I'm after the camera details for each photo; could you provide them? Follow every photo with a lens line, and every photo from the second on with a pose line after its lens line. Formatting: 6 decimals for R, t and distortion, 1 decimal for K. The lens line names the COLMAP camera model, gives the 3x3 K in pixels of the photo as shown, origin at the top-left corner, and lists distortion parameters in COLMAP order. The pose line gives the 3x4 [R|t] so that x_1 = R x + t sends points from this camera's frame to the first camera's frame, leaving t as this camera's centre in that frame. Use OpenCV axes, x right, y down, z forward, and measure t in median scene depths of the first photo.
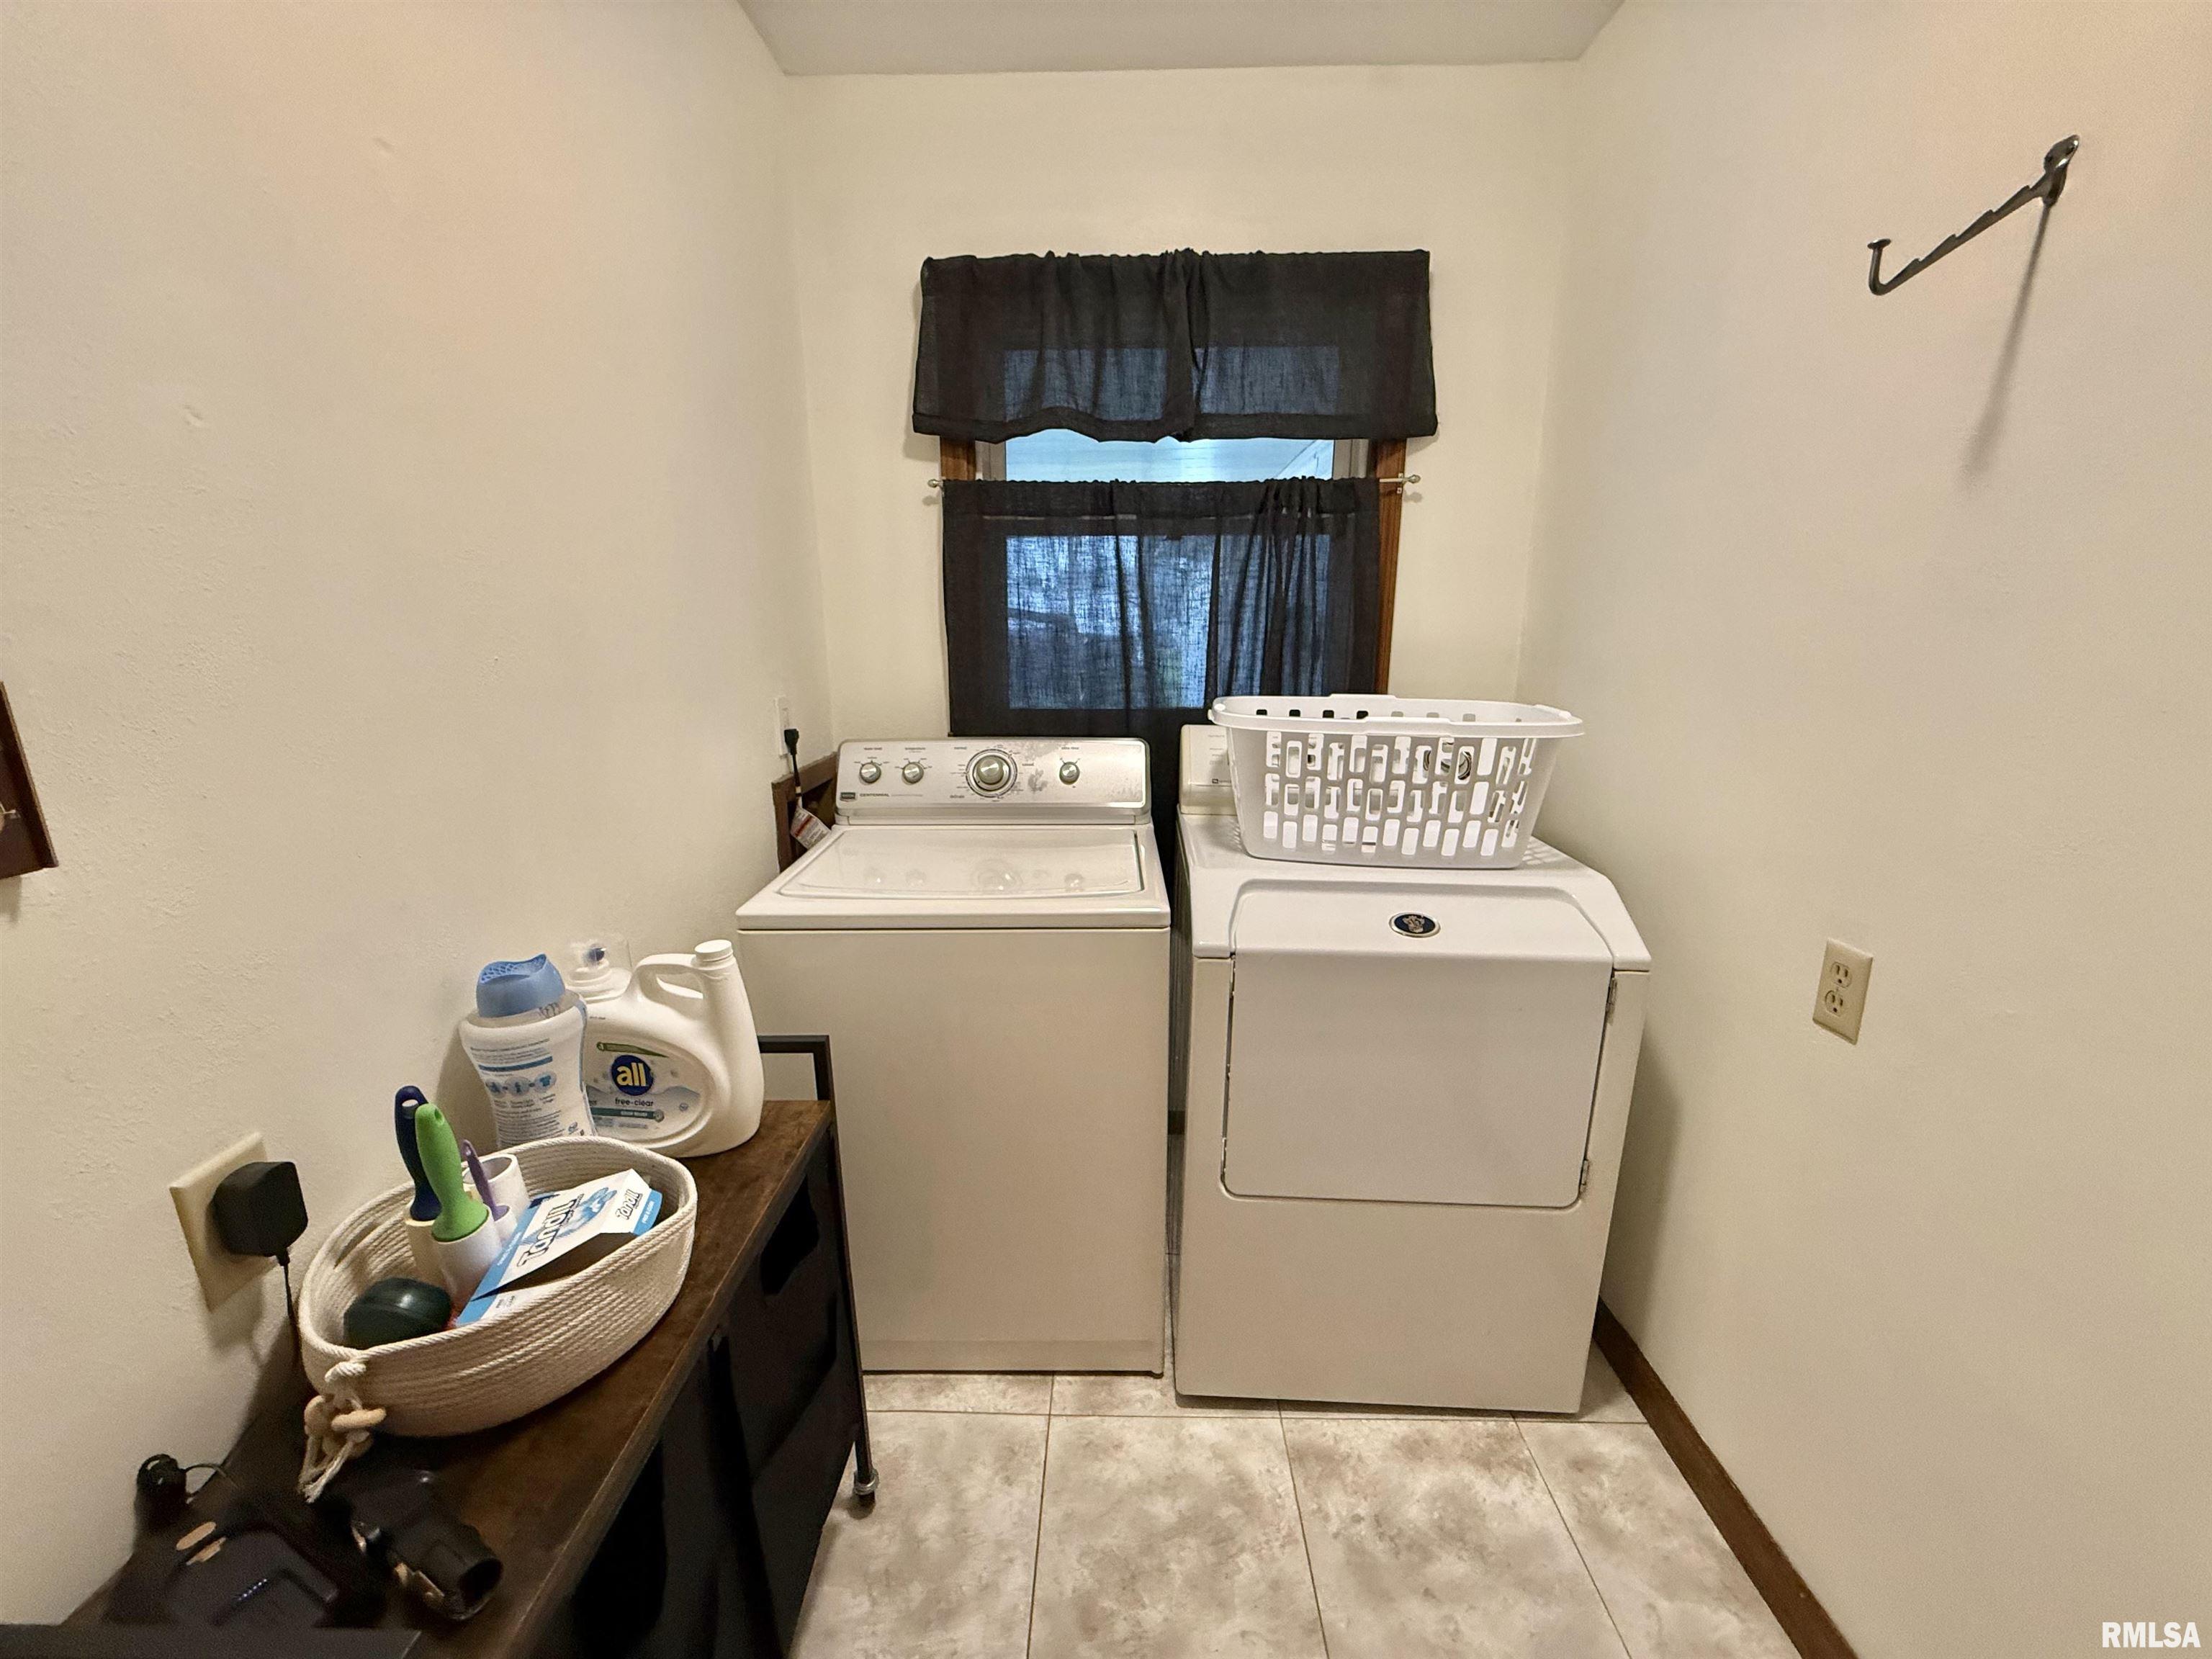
lens RADIAL K [[880.7, 0, 1098.3], [0, 880.7, 828.2], [0, 0, 1]] dist [-0.001868, 0.000599]
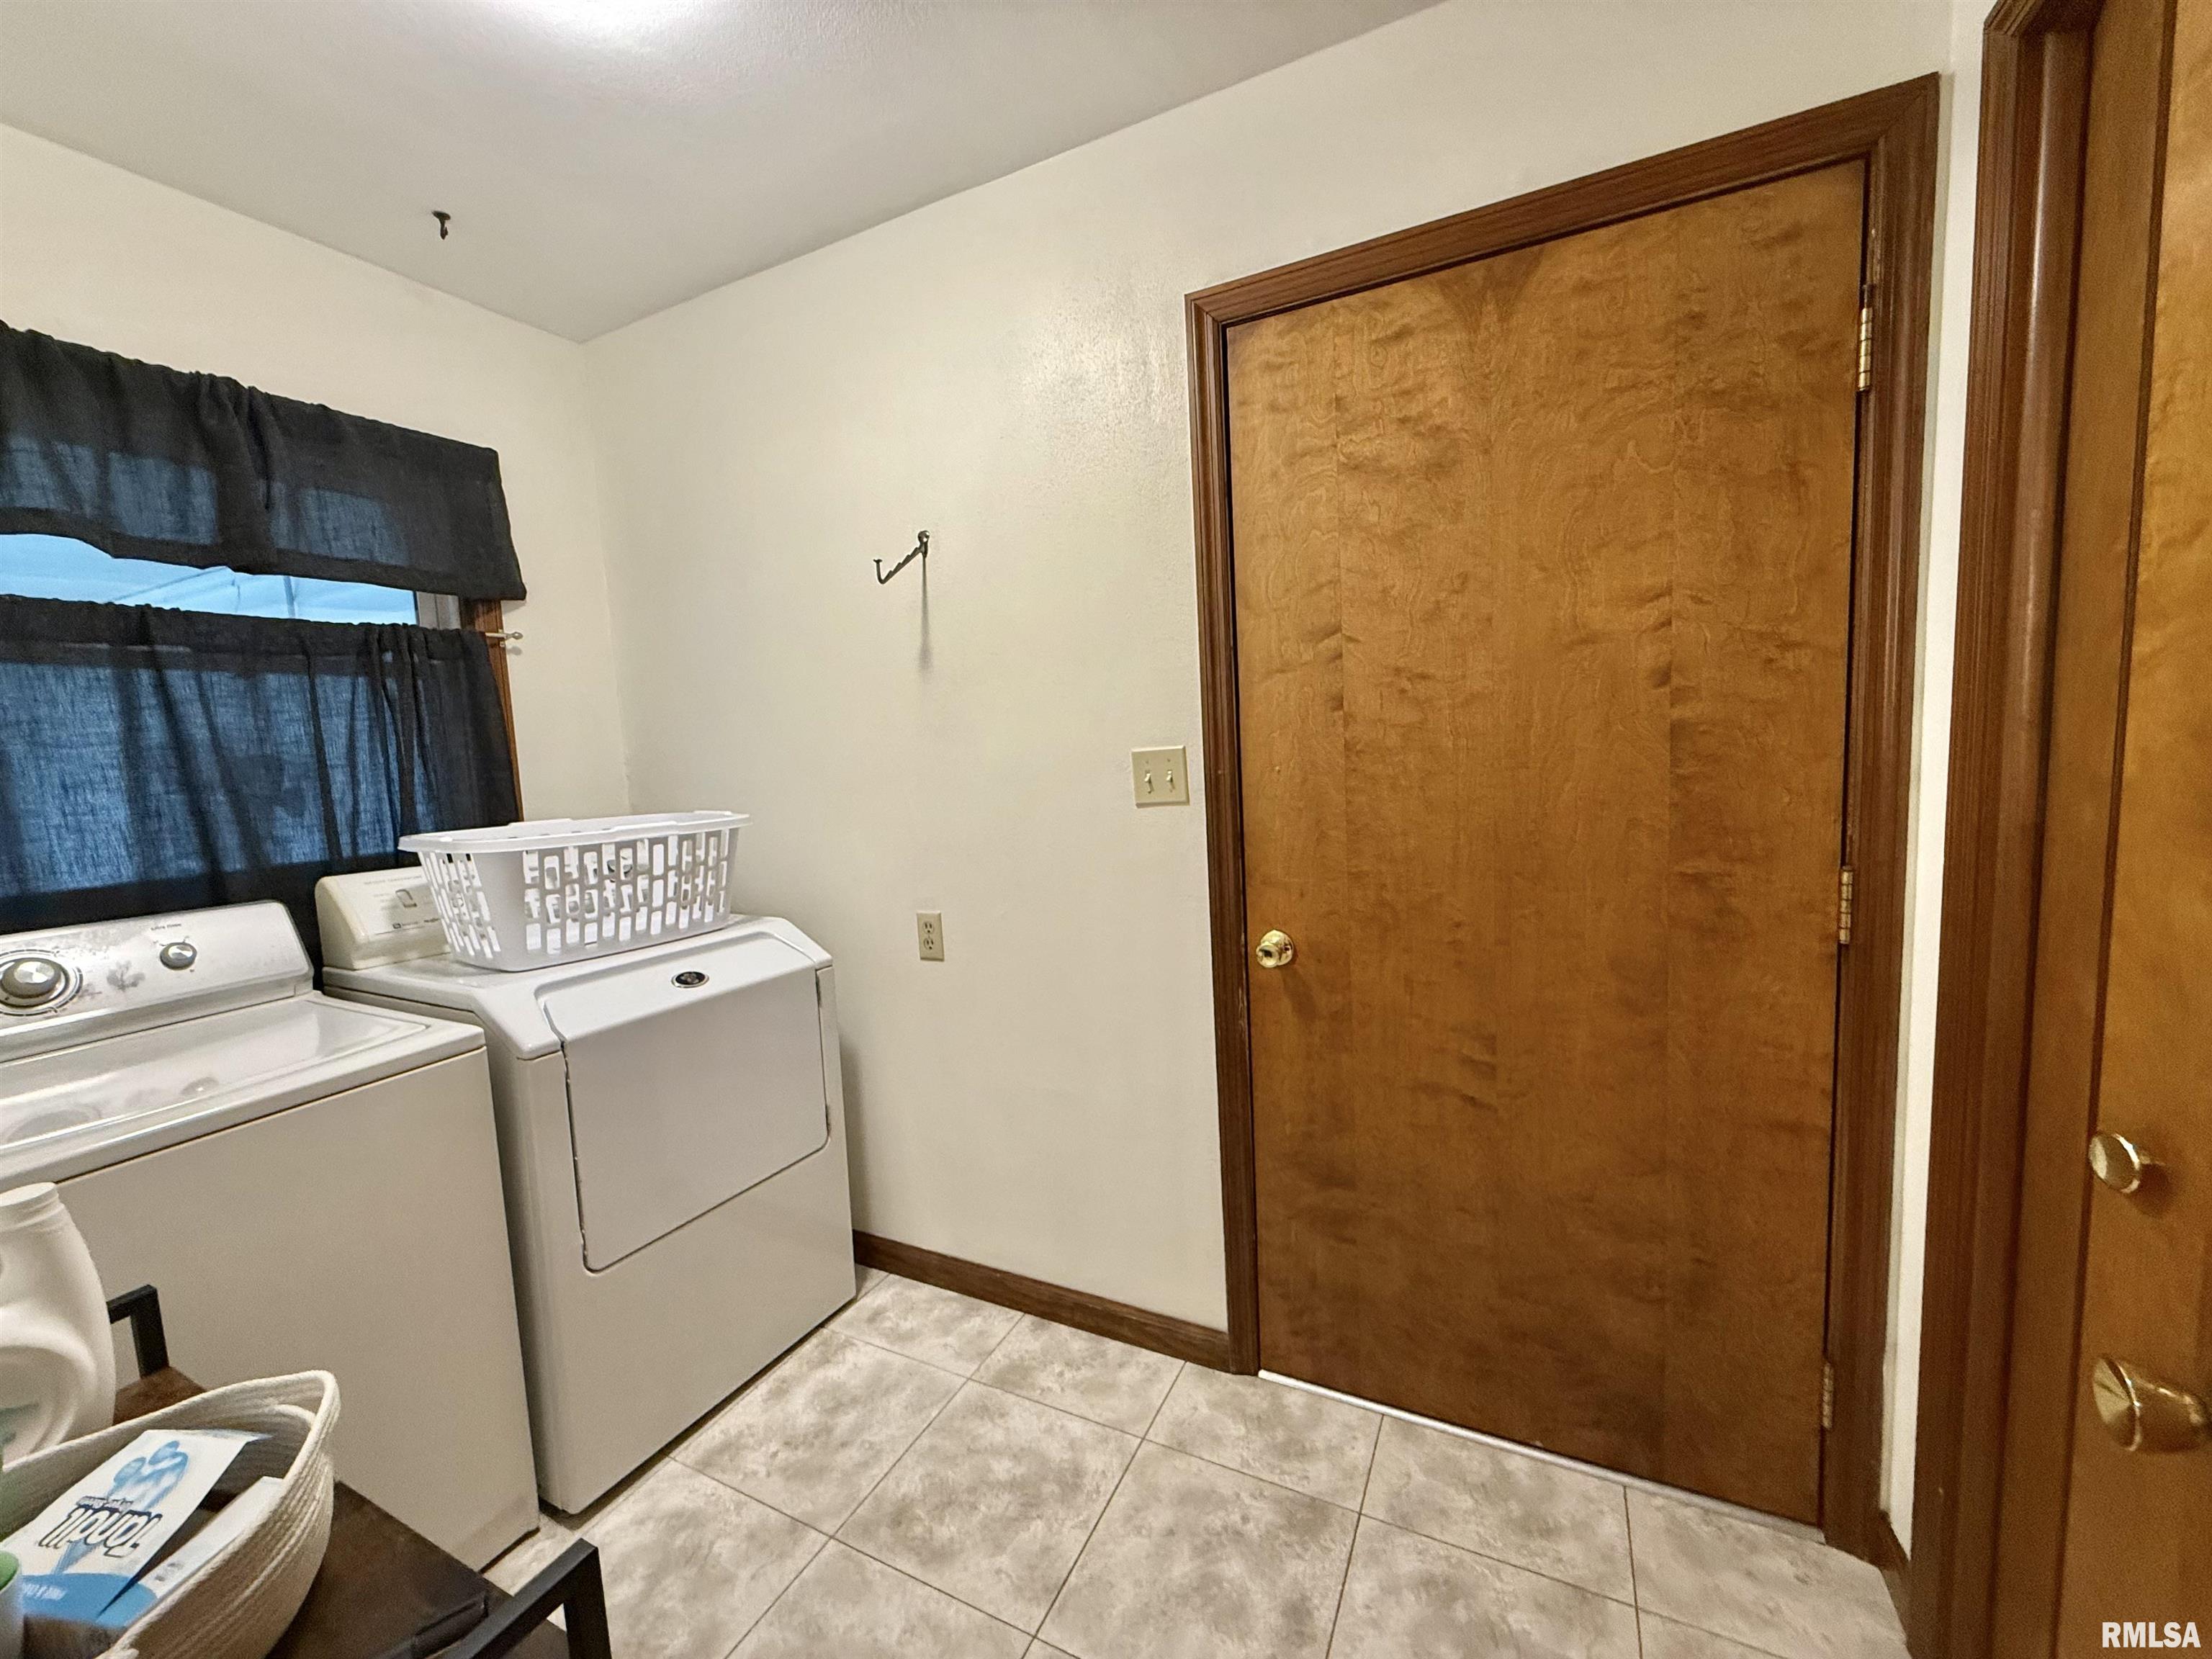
lens RADIAL K [[880.7, 0, 1106.5], [0, 880.7, 826.8], [0, 0, 1]] dist [-0.001868, 0.000599]
pose [[0.421692, -0.106629, 0.900448, -0.471777], [0.249707, 0.968319, -0.002275, 0.044144], [-0.871678, 0.225807, 0.434958, -0.129111]]
